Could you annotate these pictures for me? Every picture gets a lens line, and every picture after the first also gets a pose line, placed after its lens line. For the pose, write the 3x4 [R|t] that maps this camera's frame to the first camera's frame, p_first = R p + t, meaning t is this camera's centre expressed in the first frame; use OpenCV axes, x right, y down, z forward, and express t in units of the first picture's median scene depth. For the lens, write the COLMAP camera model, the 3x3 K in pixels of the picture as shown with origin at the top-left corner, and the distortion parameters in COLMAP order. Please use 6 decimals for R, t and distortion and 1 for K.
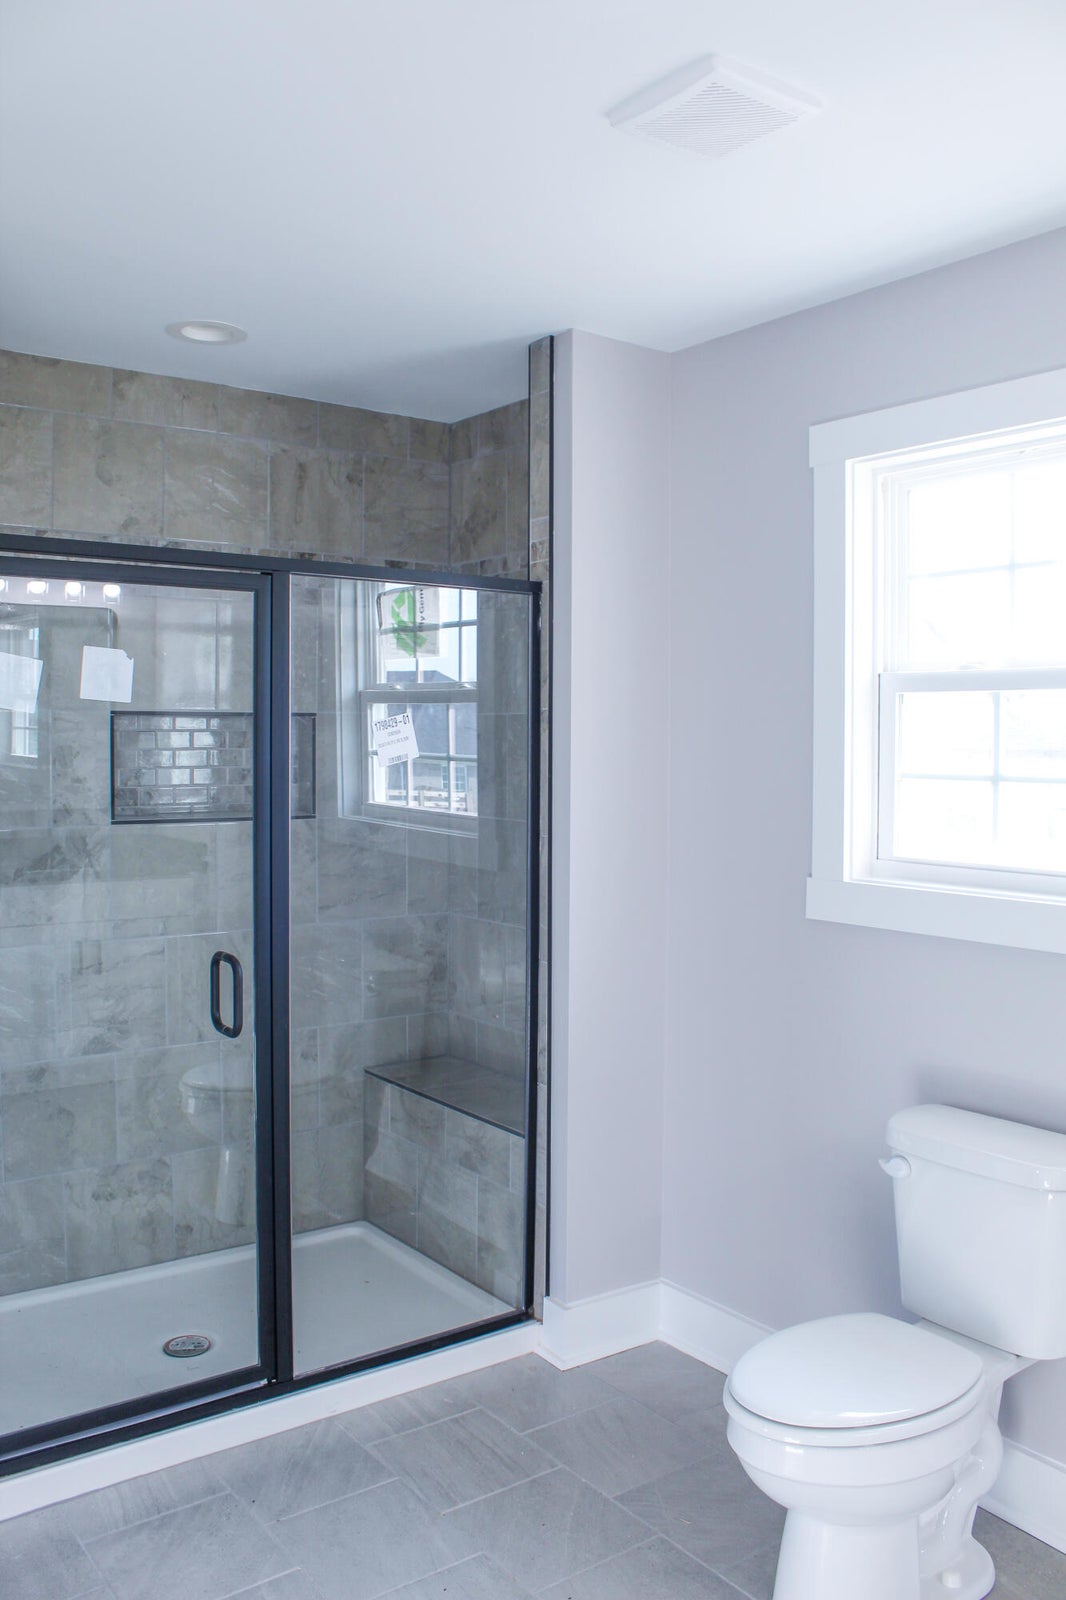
lens RADIAL K [[1357.0, 0, 523.3], [0, 1357.0, 788.4], [0, 0, 1]] dist [-0.171305, 0.150169]
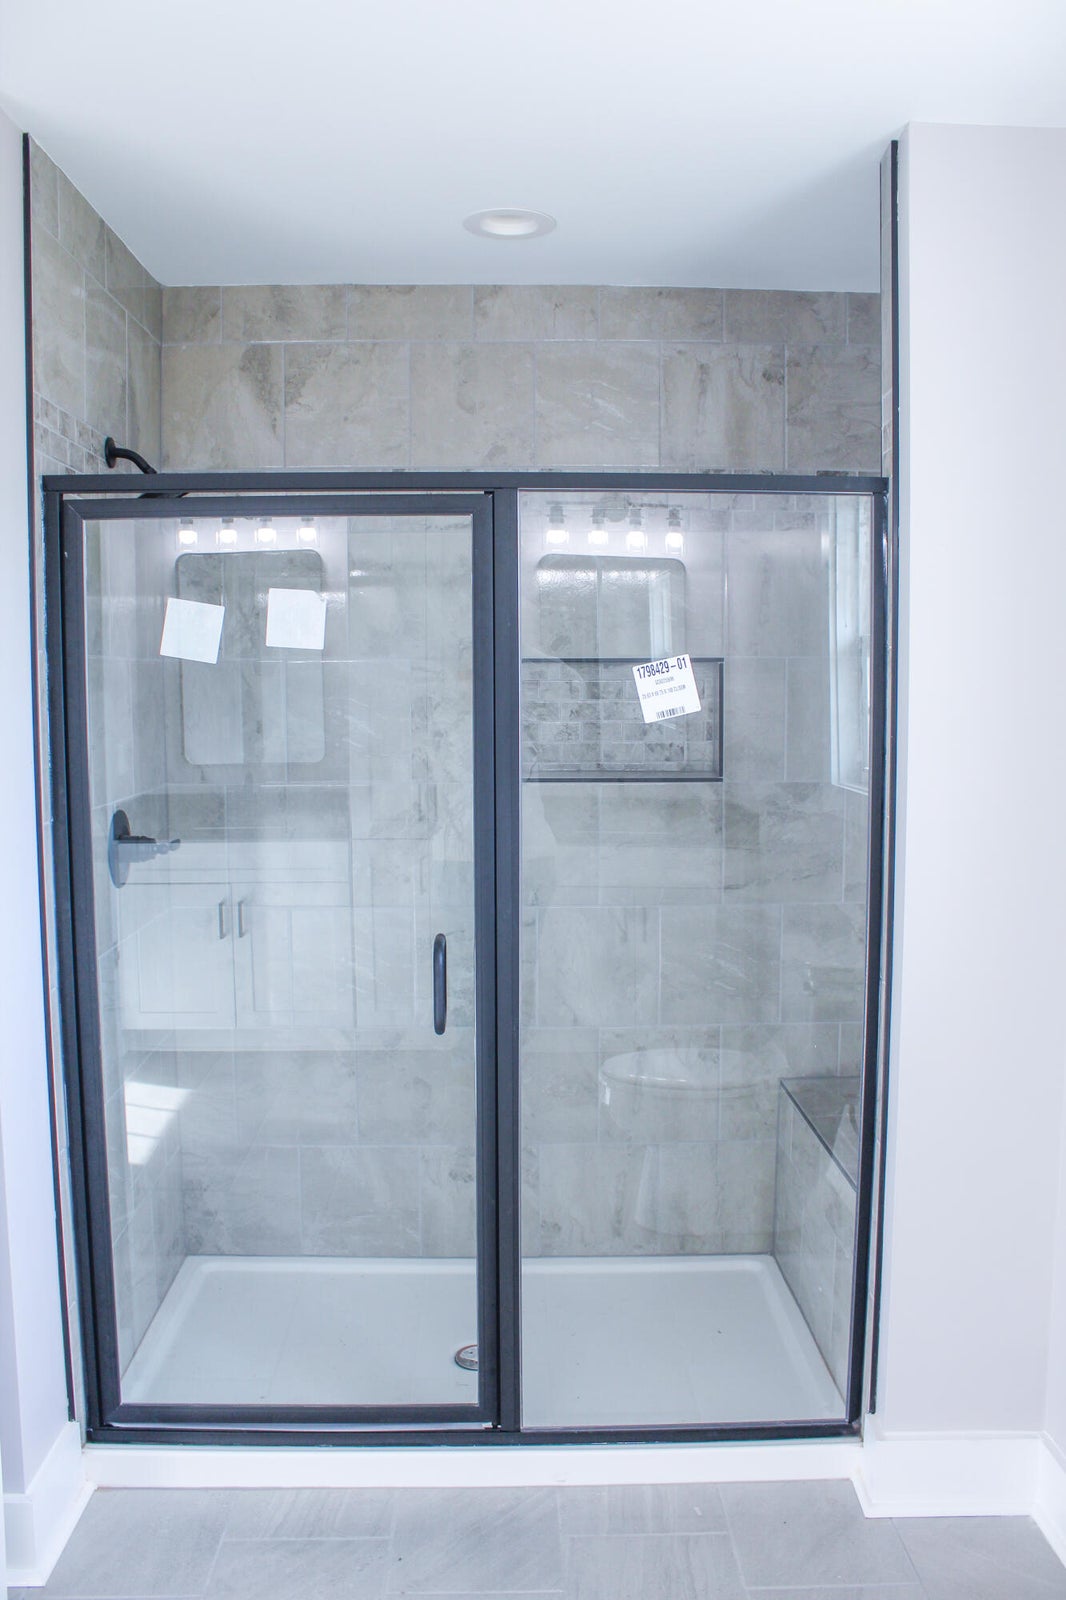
lens RADIAL K [[1341.1, 0, 522.4], [0, 1341.1, 800.2], [0, 0, 1]] dist [-0.171521, 0.156402]
pose [[0.813416, 0.040035, -0.580304, 0.248249], [-0.013401, 0.998654, 0.050112, -0.007242], [0.581528, -0.032985, 0.812857, 0.257433]]
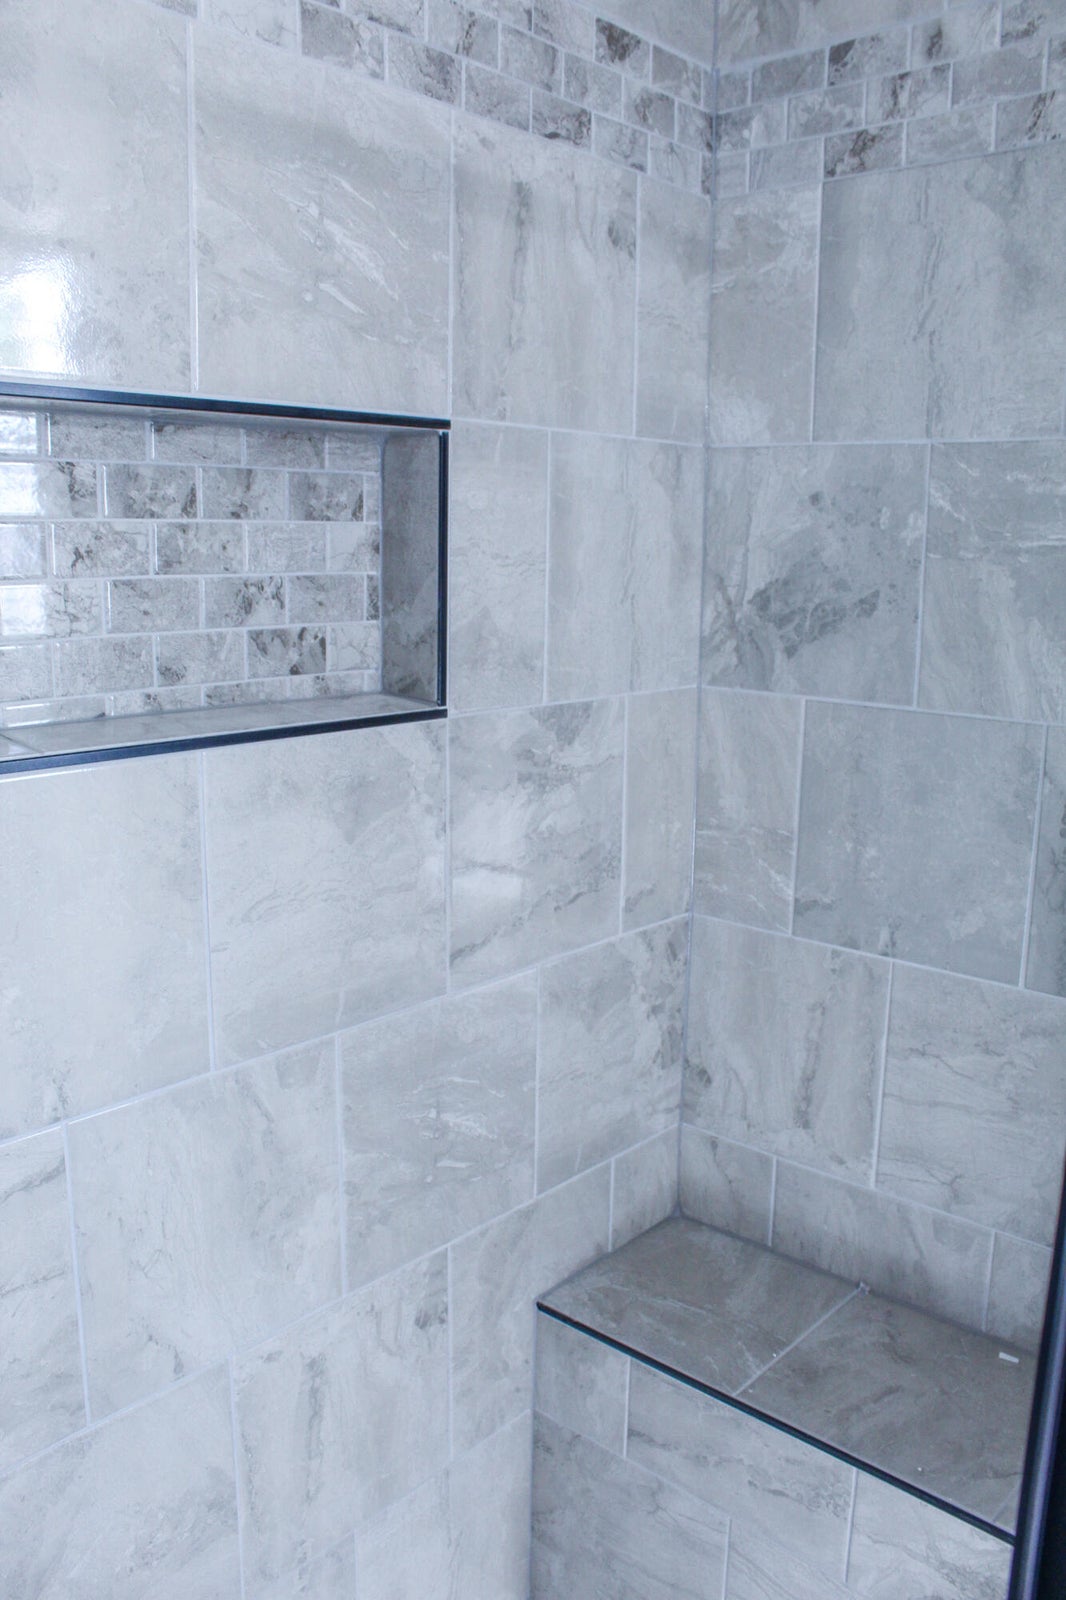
lens RADIAL K [[1332.1, 0, 526.8], [0, 1332.1, 802.2], [0, 0, 1]] dist [-0.172855, 0.153773]
pose [[0.978613, -0.032973, 0.203050, -0.219104], [0.000319, 0.987312, 0.158794, -0.012645], [-0.205710, -0.155333, 0.966207, 0.691004]]
